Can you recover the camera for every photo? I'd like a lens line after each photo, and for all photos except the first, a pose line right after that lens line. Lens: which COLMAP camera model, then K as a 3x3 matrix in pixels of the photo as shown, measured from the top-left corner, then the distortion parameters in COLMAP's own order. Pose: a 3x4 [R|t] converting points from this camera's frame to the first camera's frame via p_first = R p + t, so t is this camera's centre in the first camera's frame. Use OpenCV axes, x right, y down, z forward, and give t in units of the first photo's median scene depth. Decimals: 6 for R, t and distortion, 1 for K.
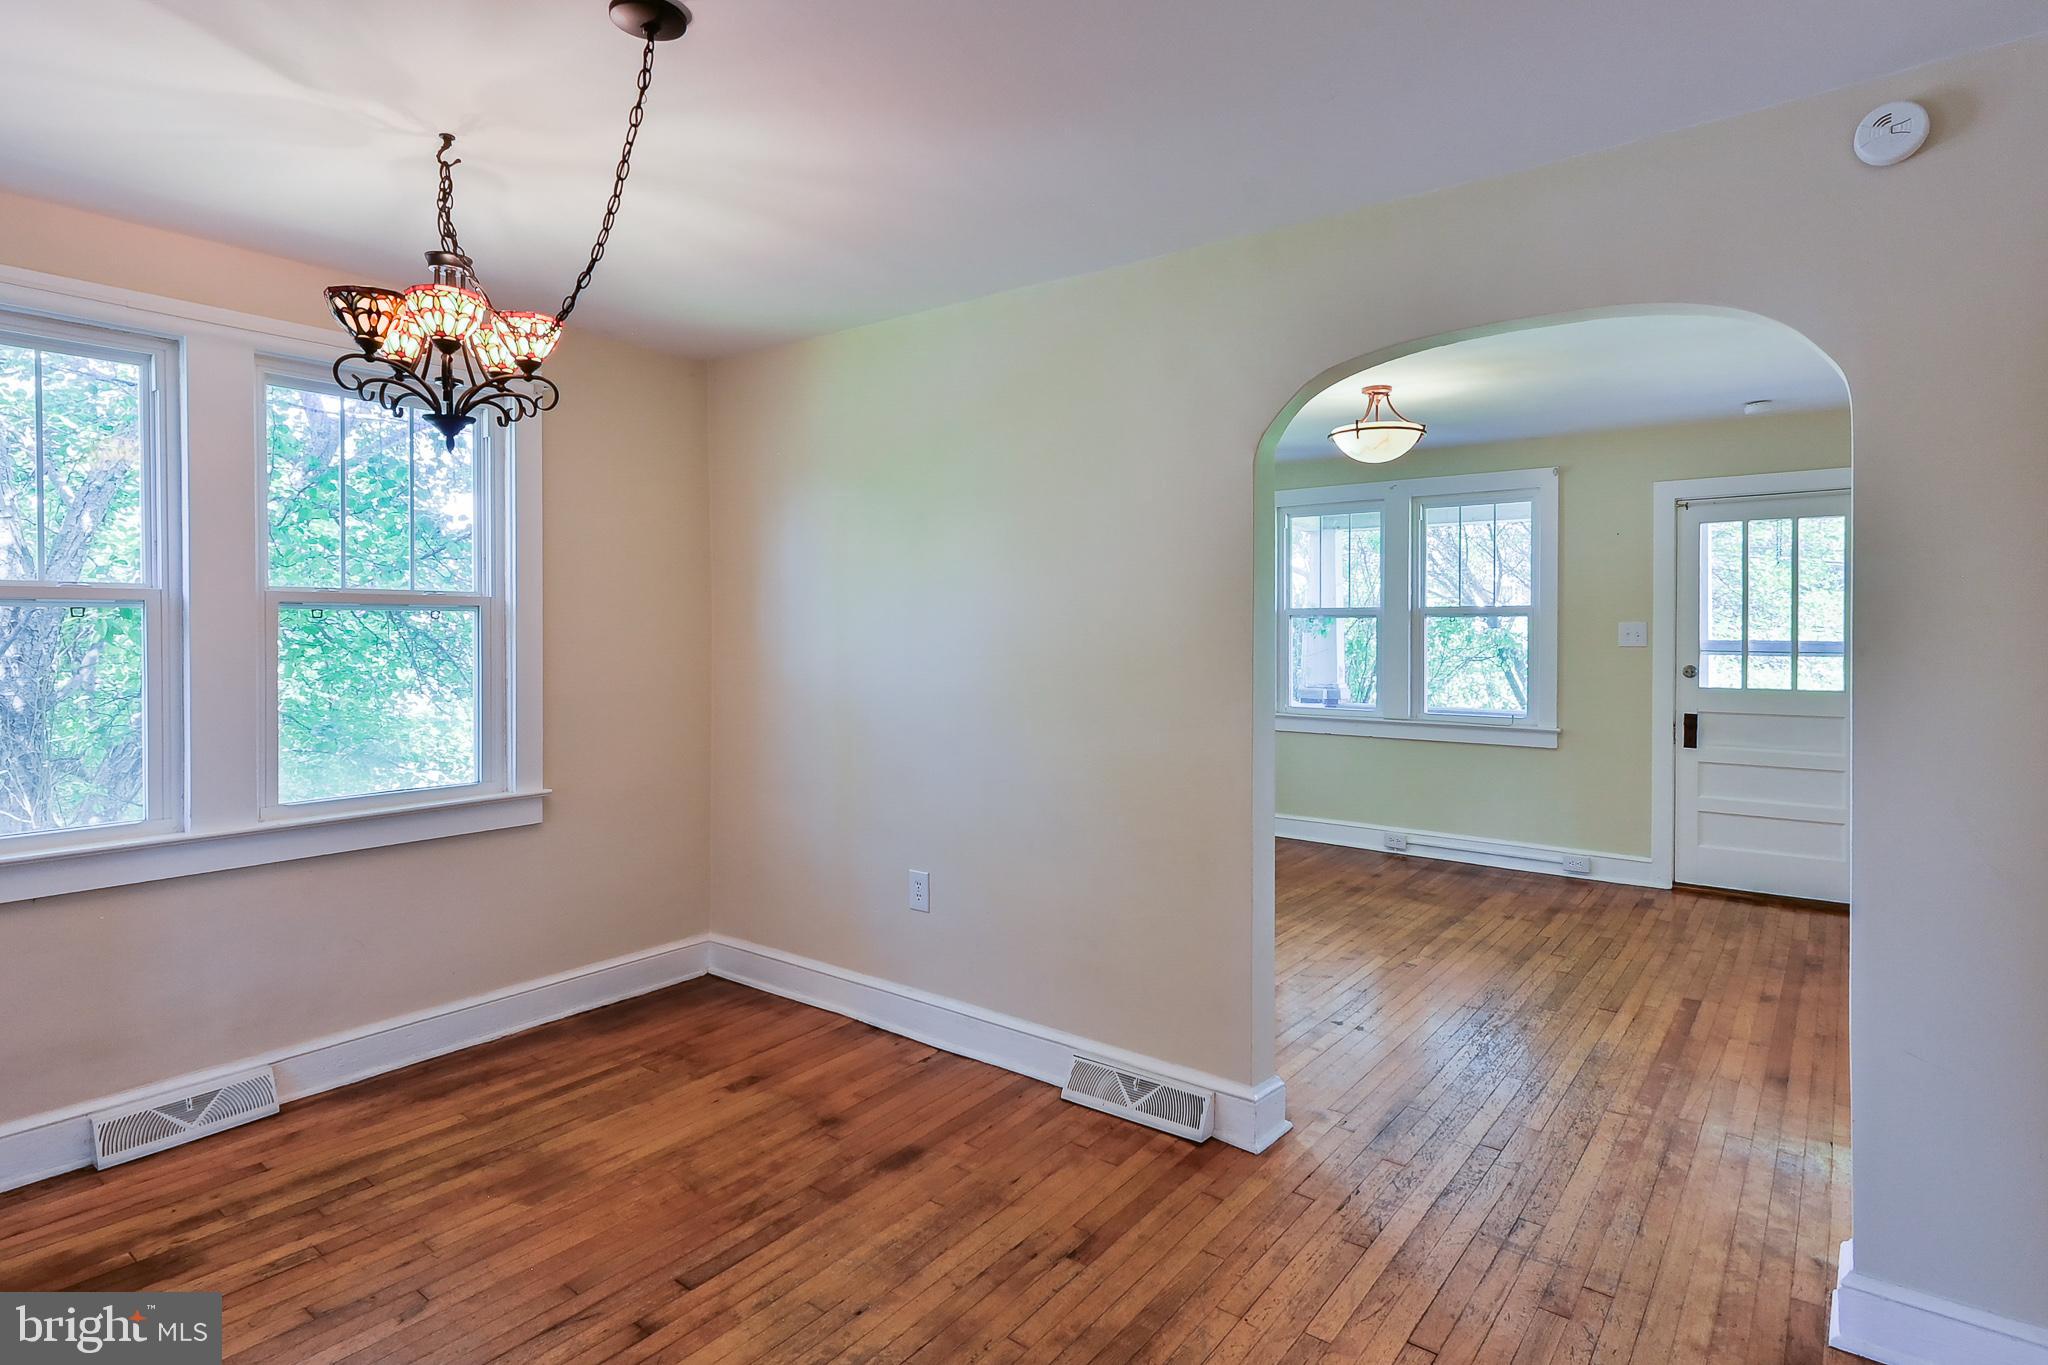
lens RADIAL K [[1060.5, 0, 1036.8], [0, 1060.5, 627.9], [0, 0, 1]] dist [0.014624, 0.001256]
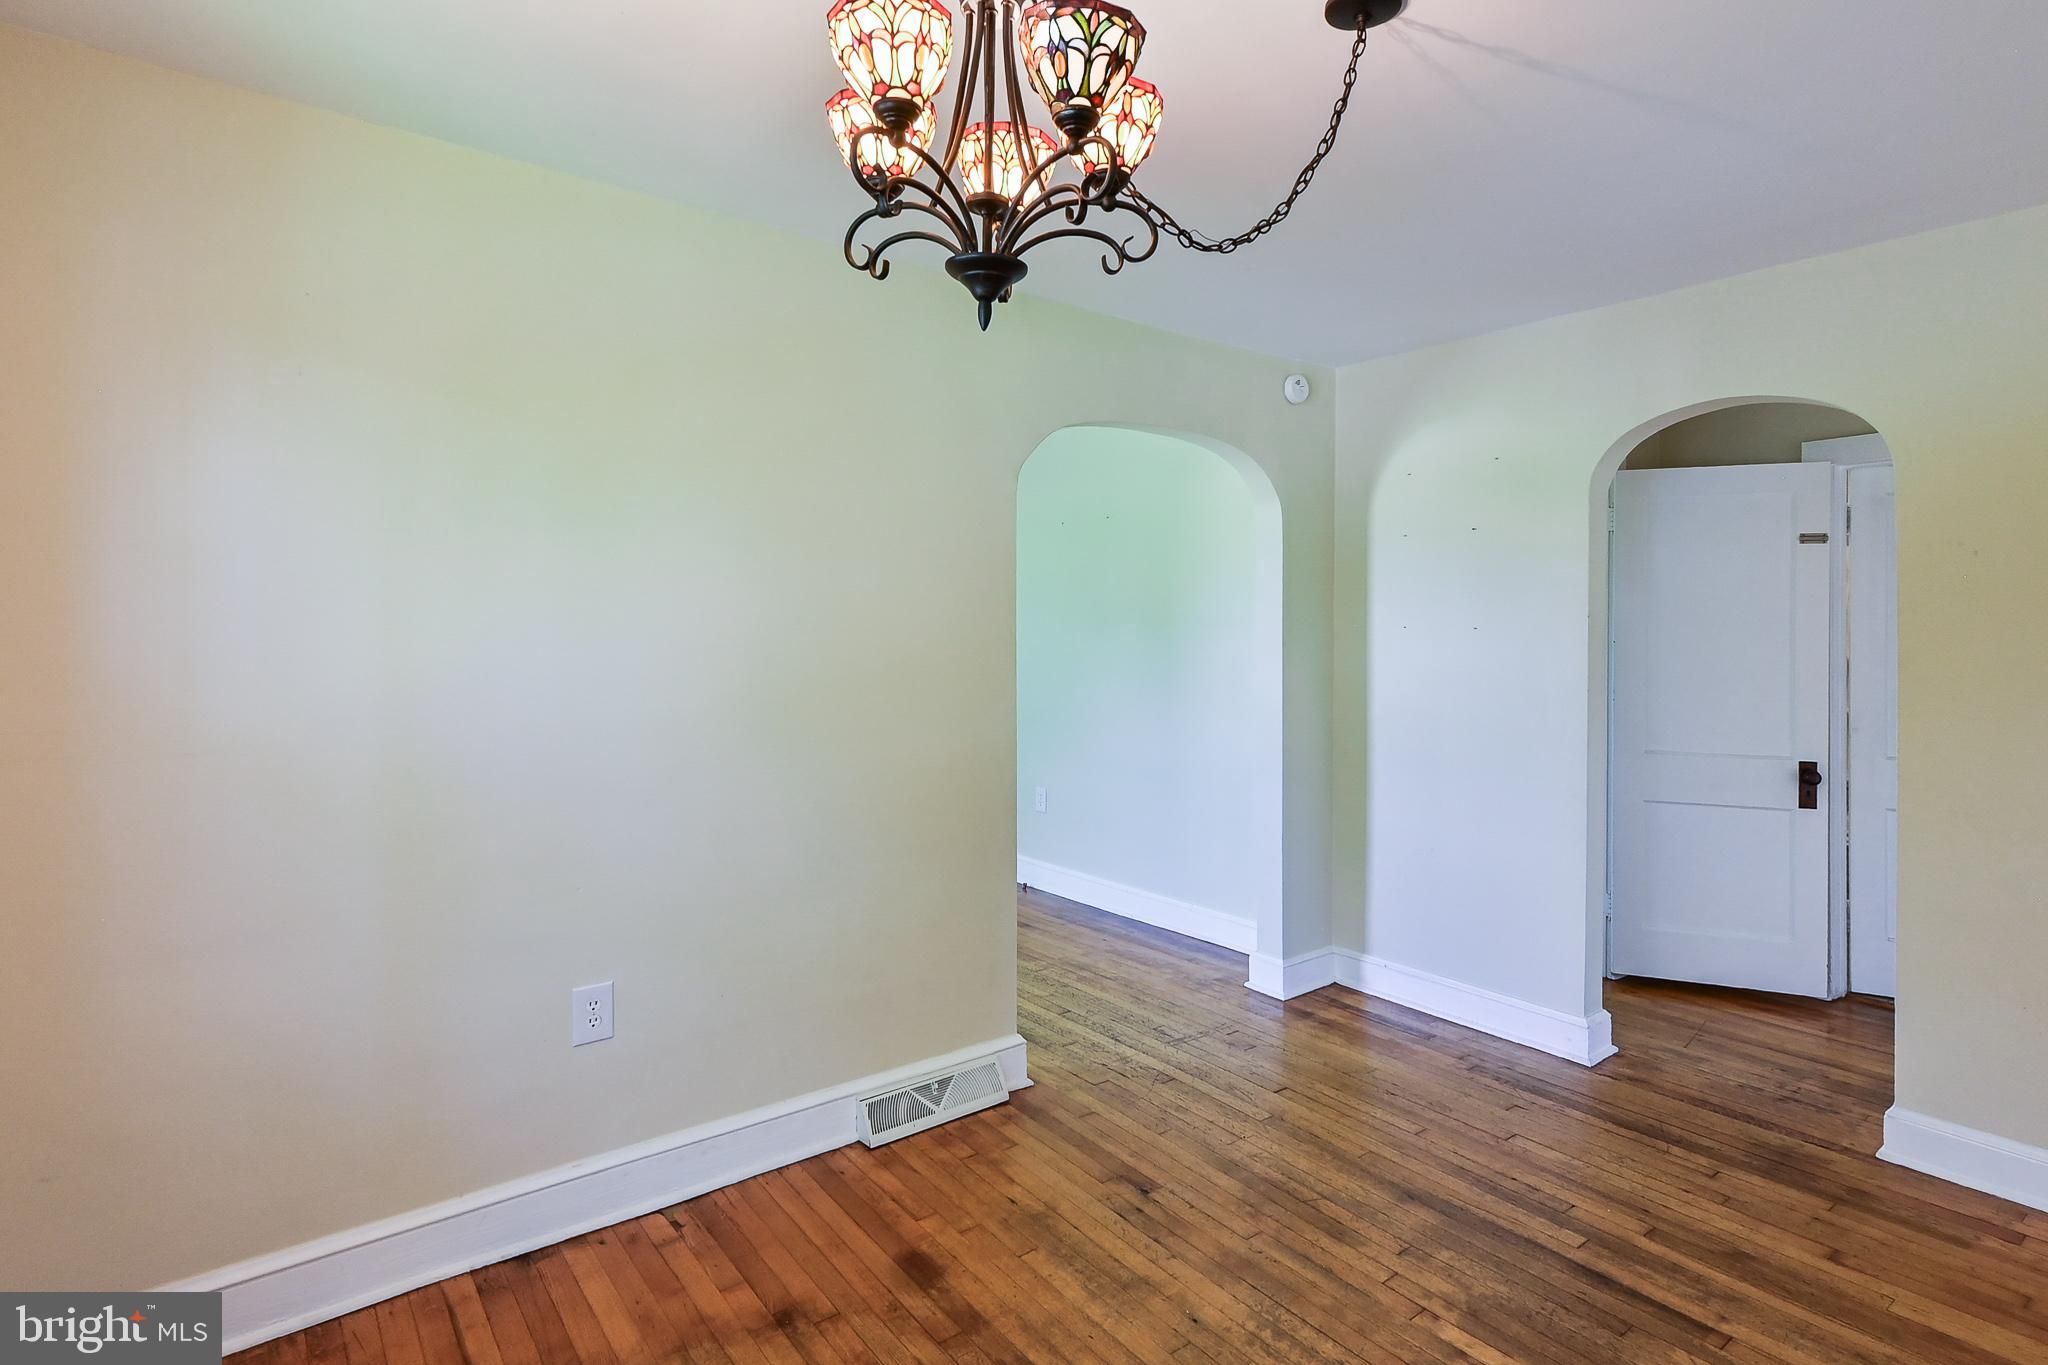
lens RADIAL K [[1064.3, 0, 1058.6], [0, 1064.3, 638.3], [0, 0, 1]] dist [0.013269, 0.000754]
pose [[0.243790, -0.008978, 0.969787, -0.884574], [0.000062, 0.999957, 0.009241, -0.003192], [-0.969828, -0.002192, 0.243780, 0.671608]]
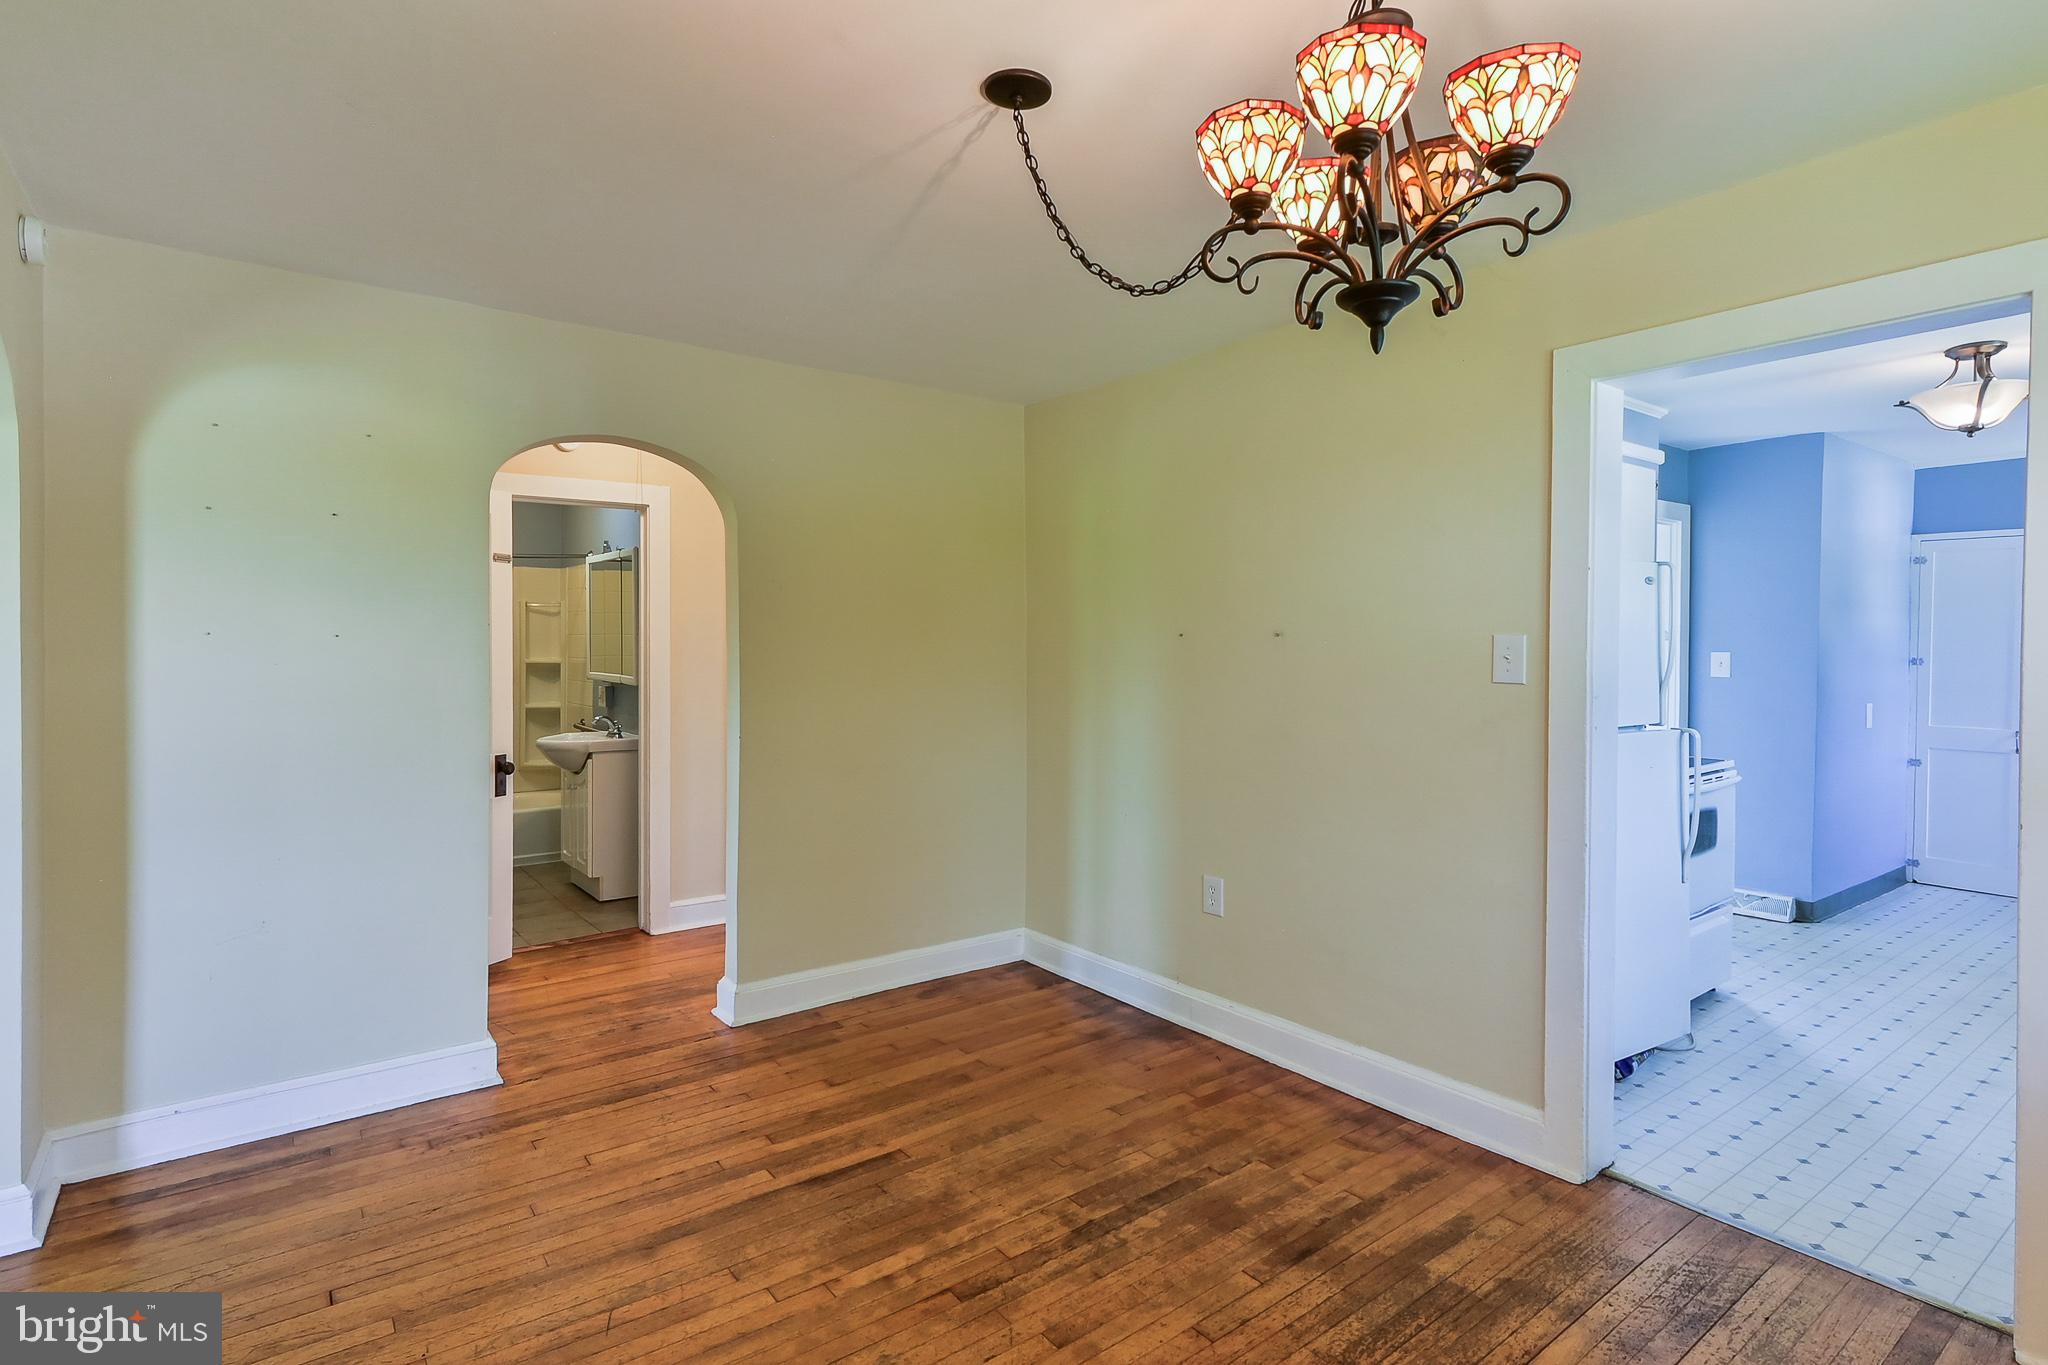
lens RADIAL K [[1038.6, 0, 1007.9], [0, 1038.6, 639.3], [0, 0, 1]] dist [0.014251, 0.001102]
pose [[-0.963639, -0.004374, 0.267173, -0.413436], [-0.004111, 0.999990, 0.001544, 0.003859], [-0.267178, 0.000390, -0.963647, 1.319846]]
